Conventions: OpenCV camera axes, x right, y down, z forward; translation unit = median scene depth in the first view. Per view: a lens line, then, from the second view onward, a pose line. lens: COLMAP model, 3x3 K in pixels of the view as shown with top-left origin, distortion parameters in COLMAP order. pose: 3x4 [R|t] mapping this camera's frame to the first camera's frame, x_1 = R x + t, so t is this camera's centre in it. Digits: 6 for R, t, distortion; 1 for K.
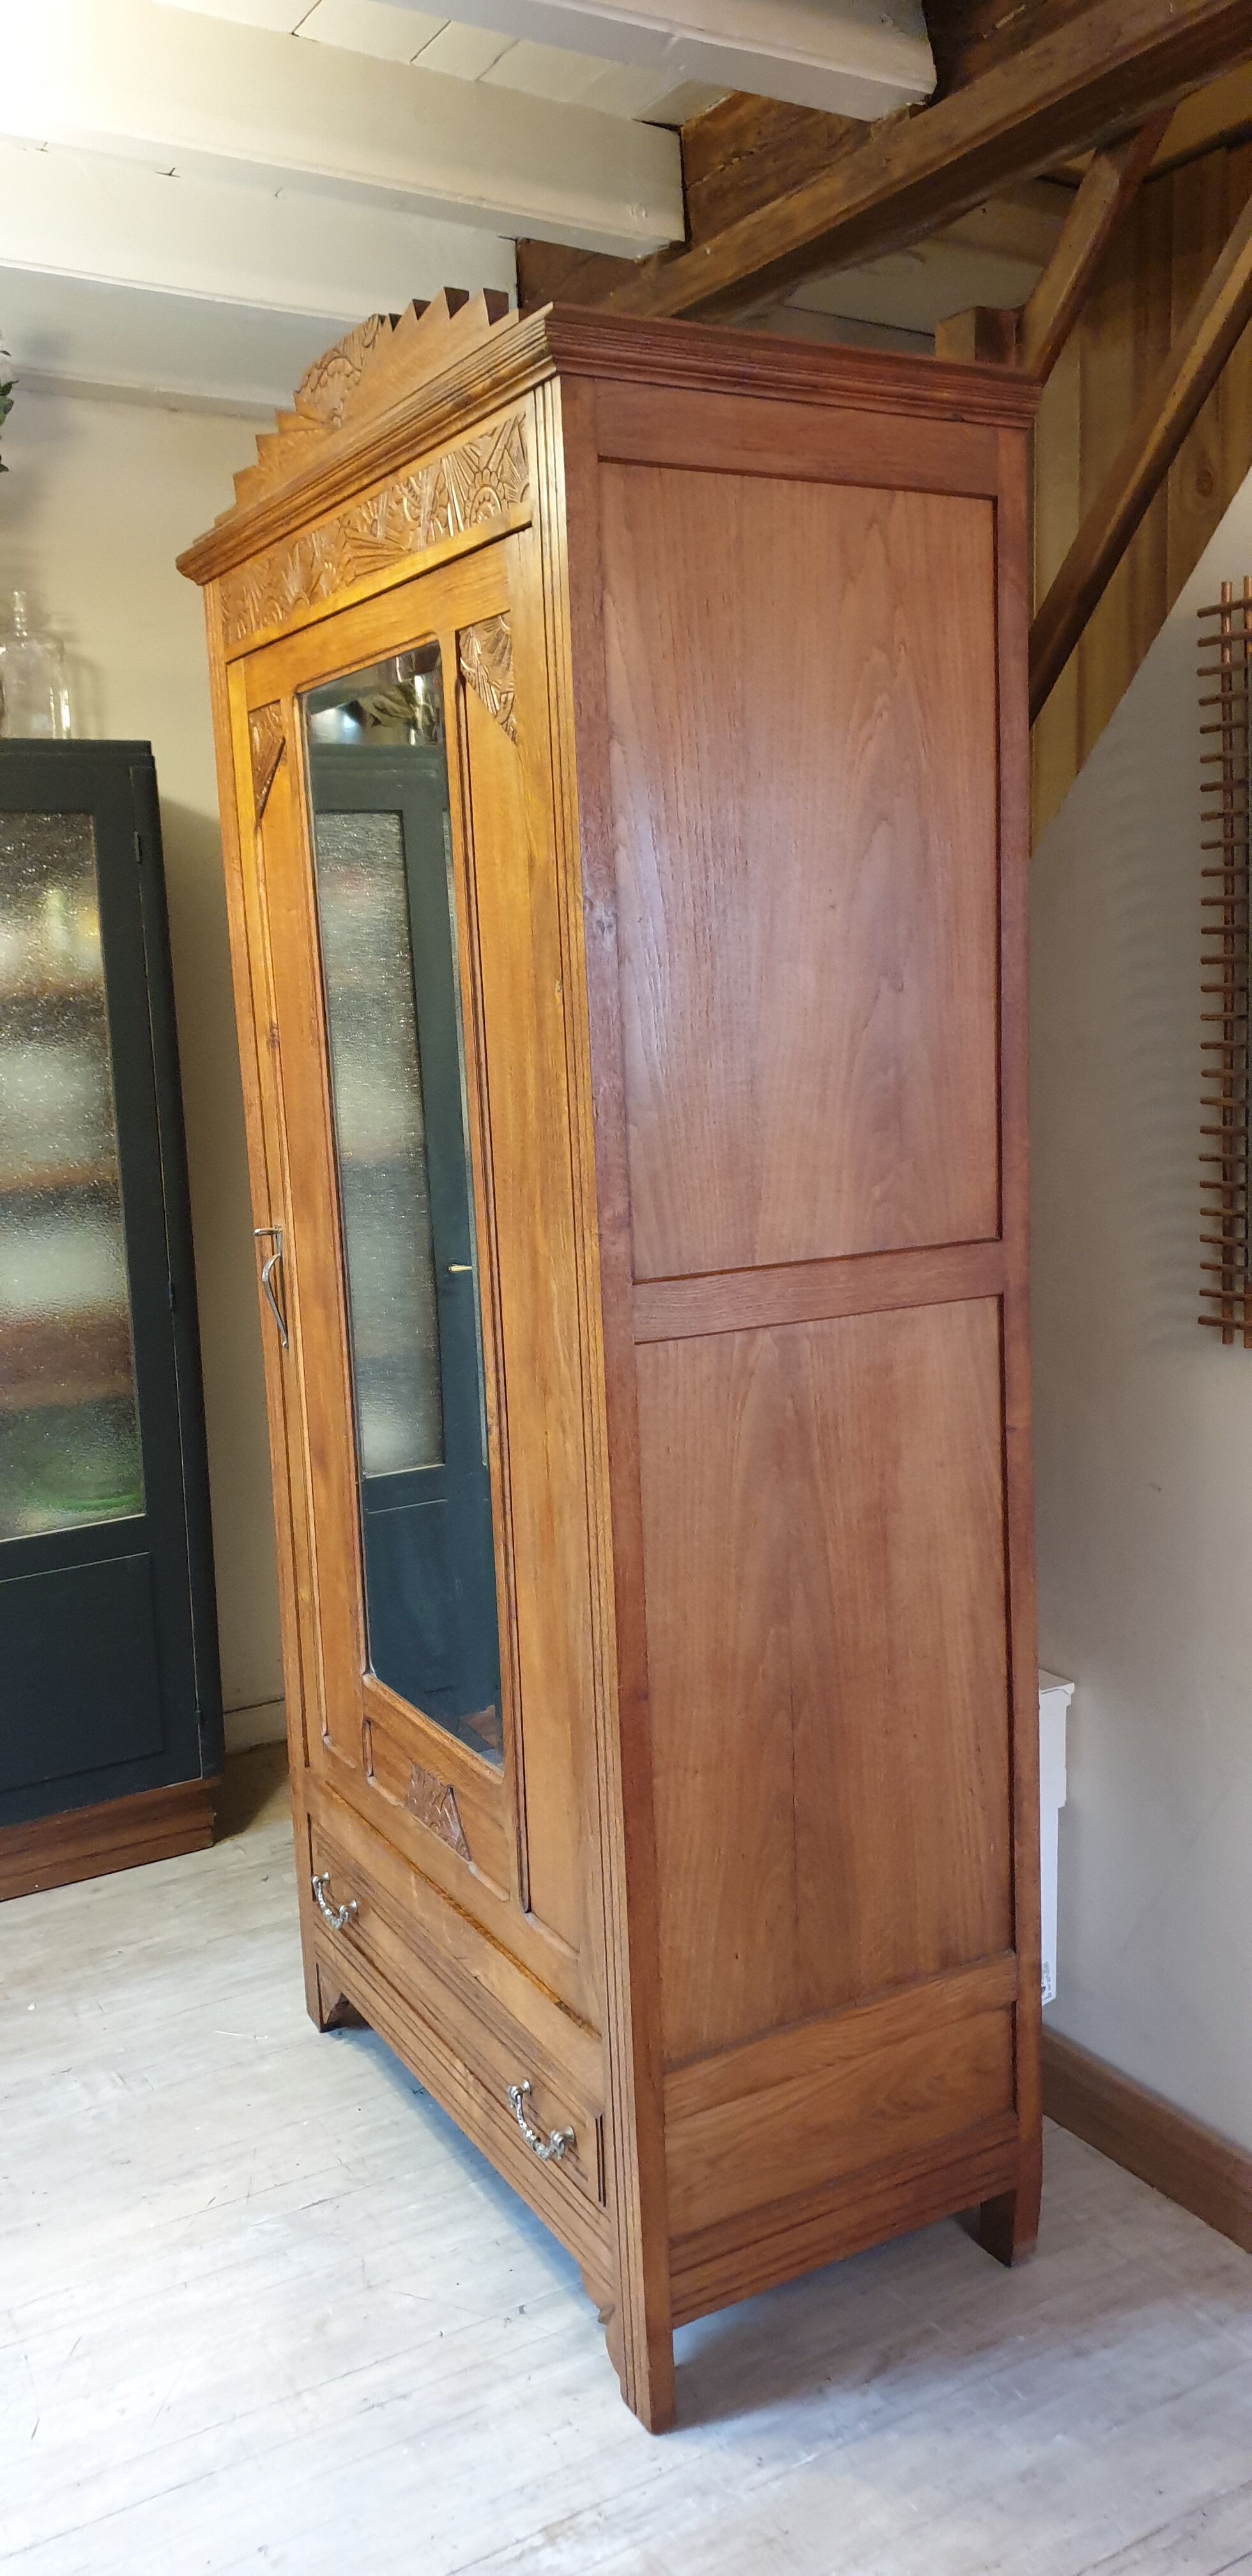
lens RADIAL K [[2024.7, 0, 633.9], [0, 2024.7, 1300.1], [0, 0, 1]] dist [0.006782, -0.003027]
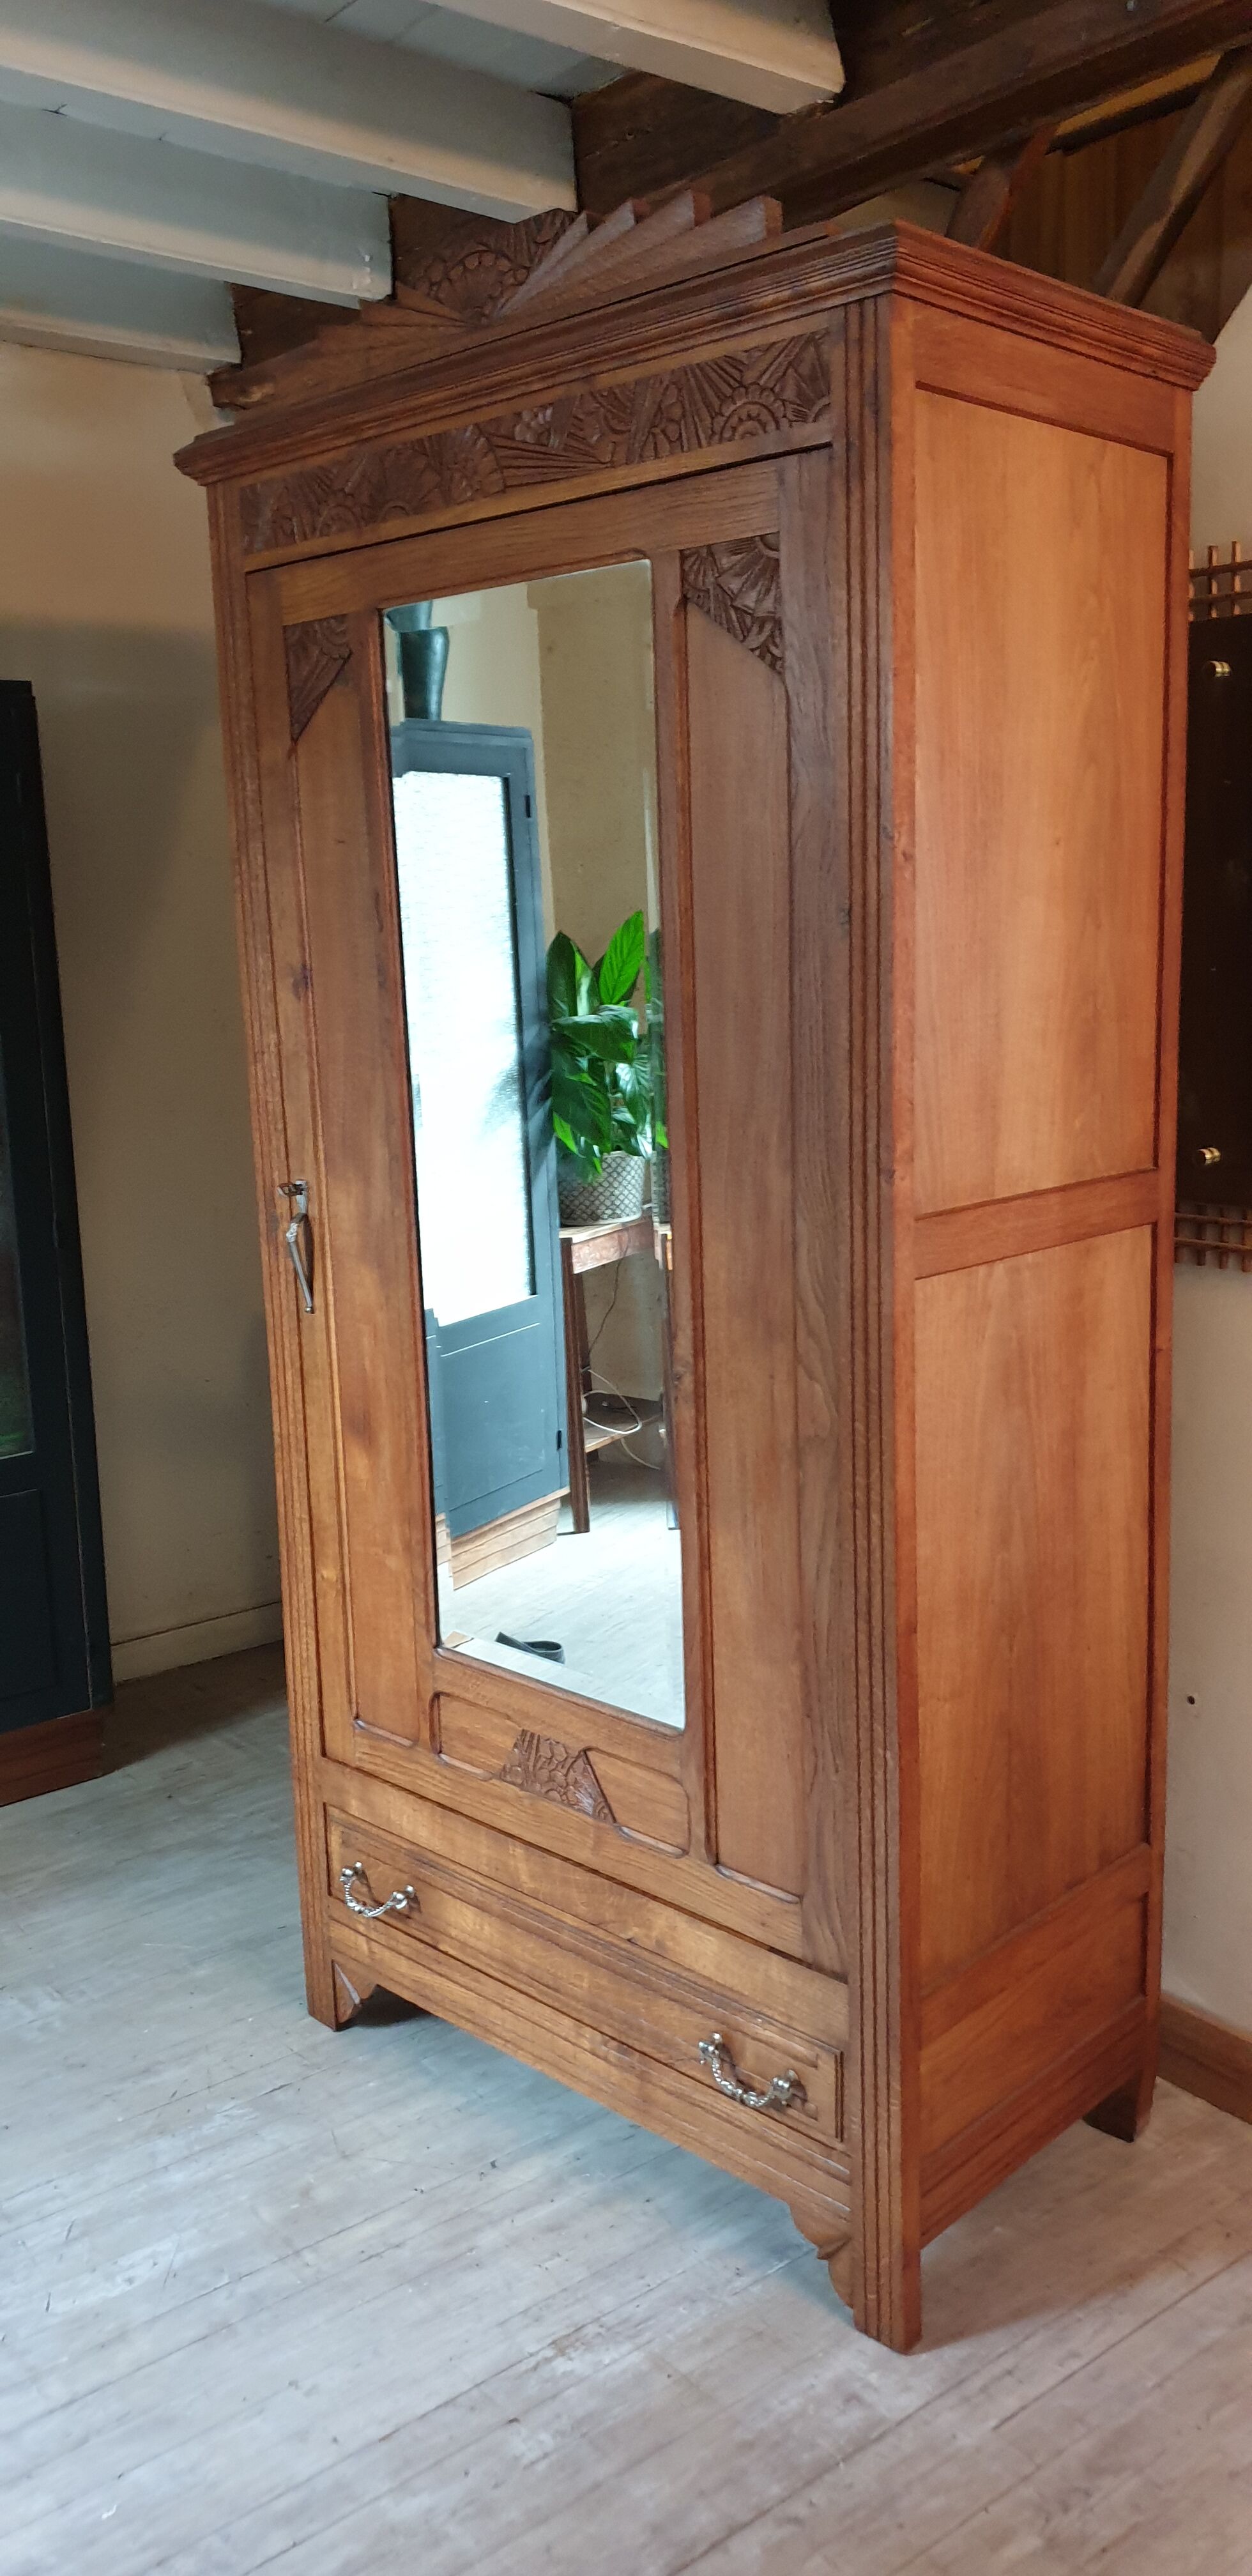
lens RADIAL K [[2024.7, 0, 636.3], [0, 2024.7, 1303.3], [0, 0, 1]] dist [0.006782, -0.003027]
pose [[0.956864, -0.043421, 0.287272, -0.387588], [0.038357, 0.998994, 0.023235, 0.004750], [-0.287992, -0.011214, 0.957567, 0.073784]]
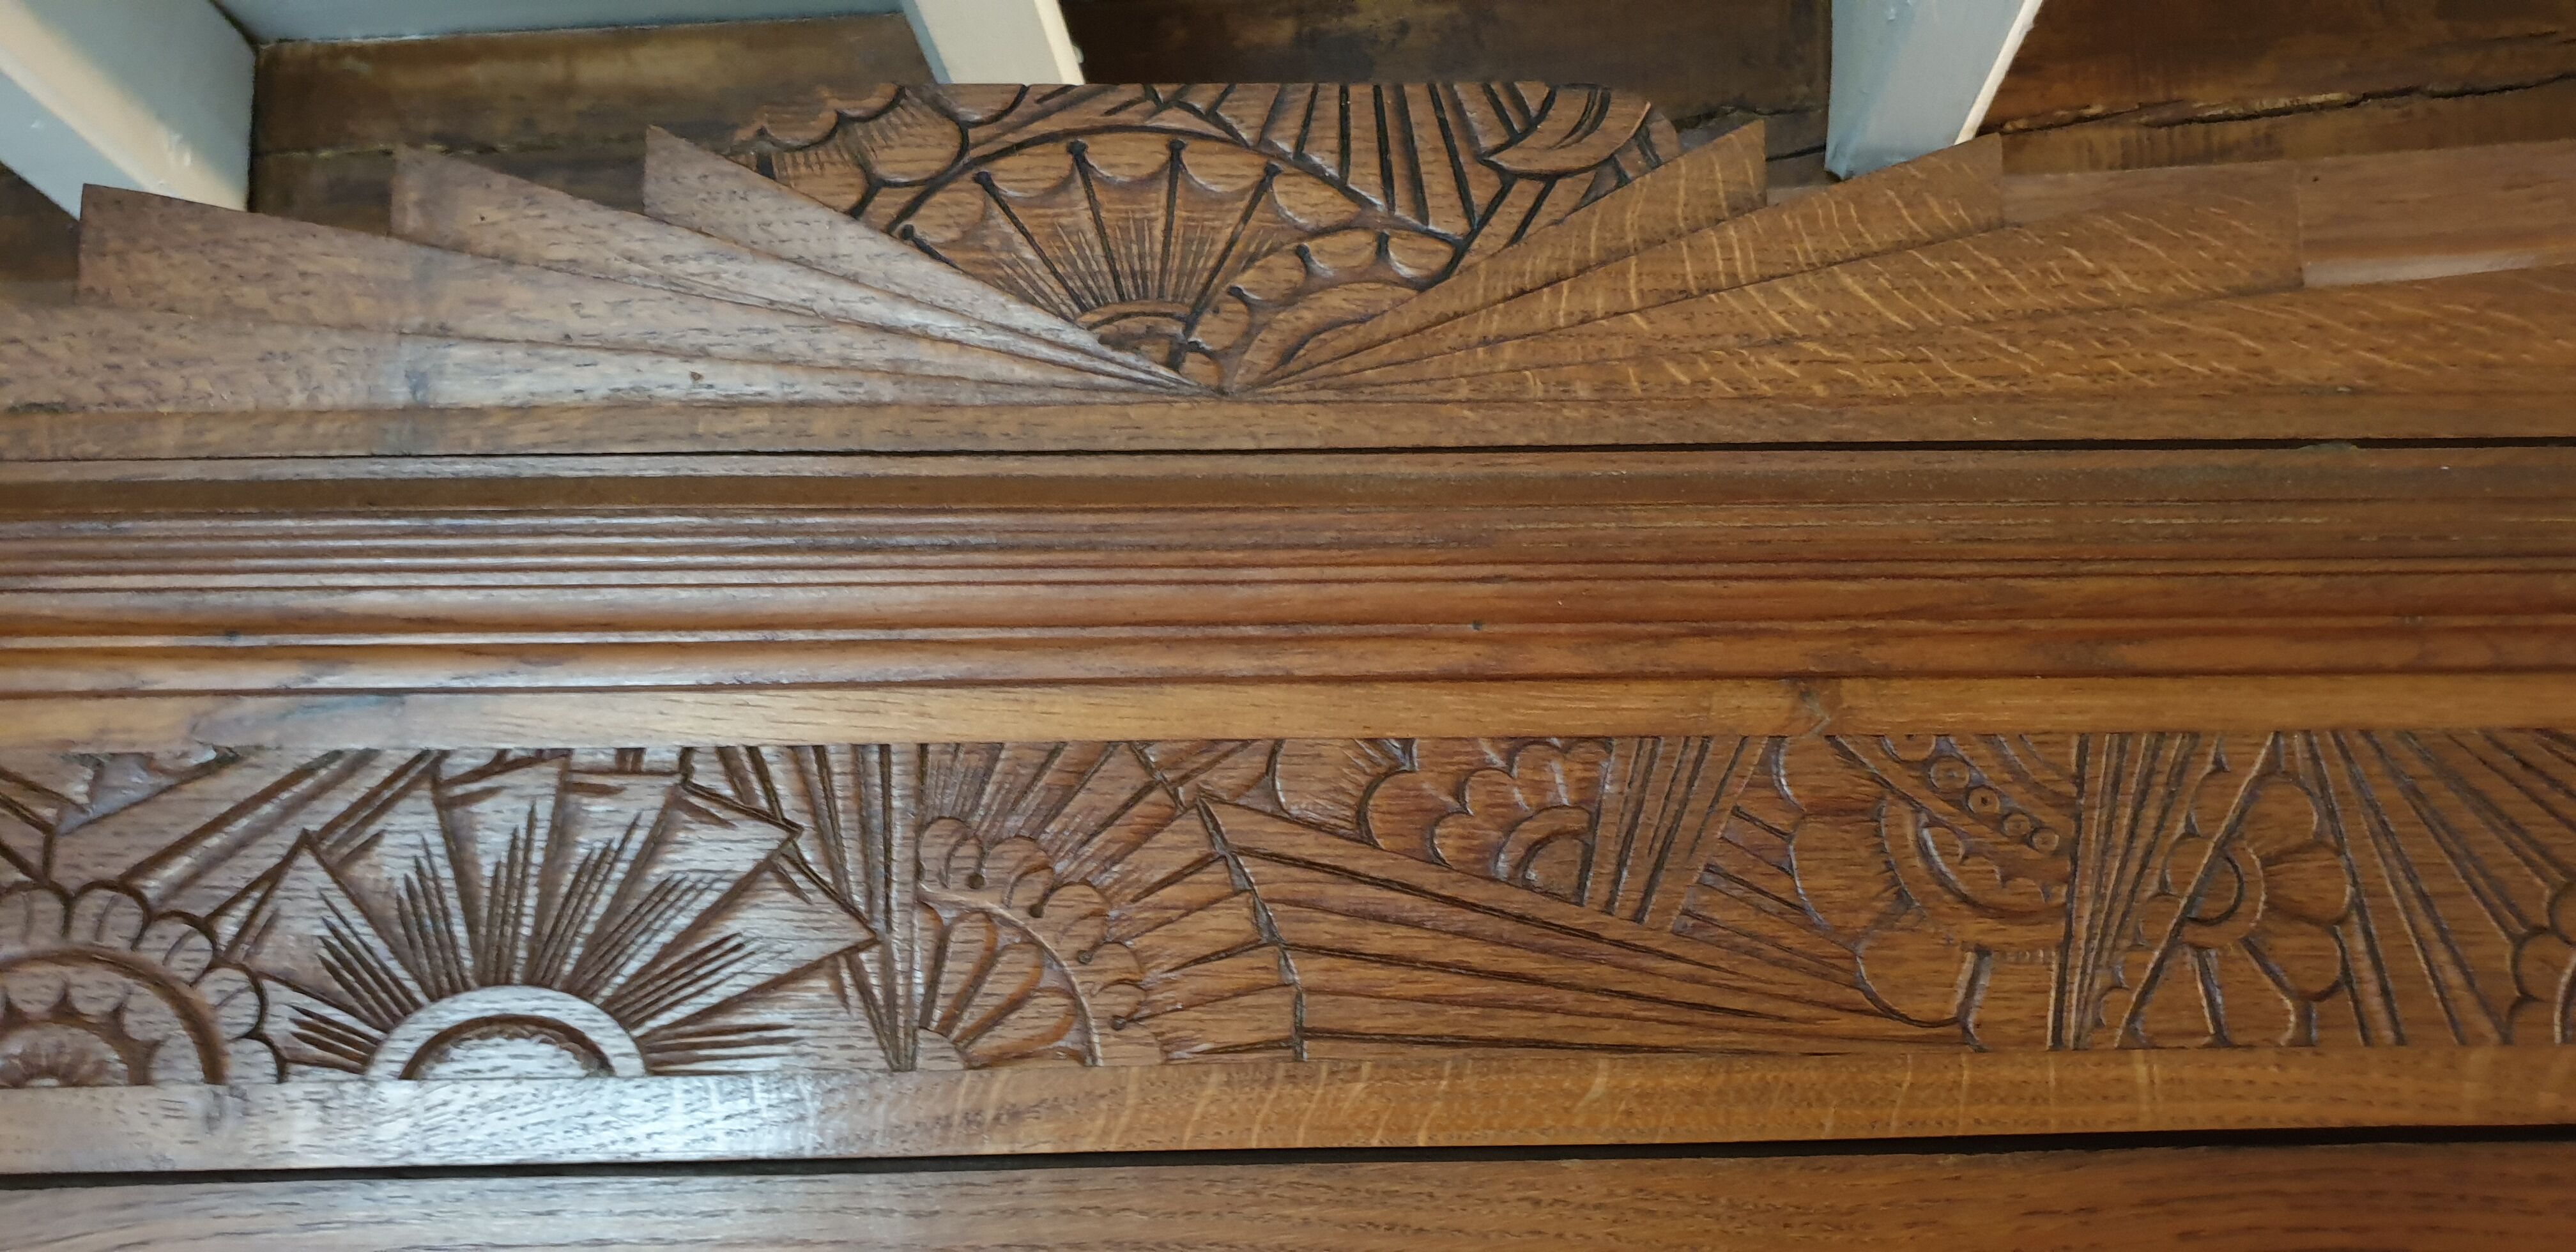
lens RADIAL K [[2024.7, 0, 1272.4], [0, 2024.7, 637.4], [0, 0, 1]] dist [0.006782, -0.003027]
pose [[0.453723, 0.262963, 0.851461, -0.345757], [0.150469, 0.919145, -0.364048, -0.336342], [-0.878348, 0.293296, 0.377469, 0.960926]]
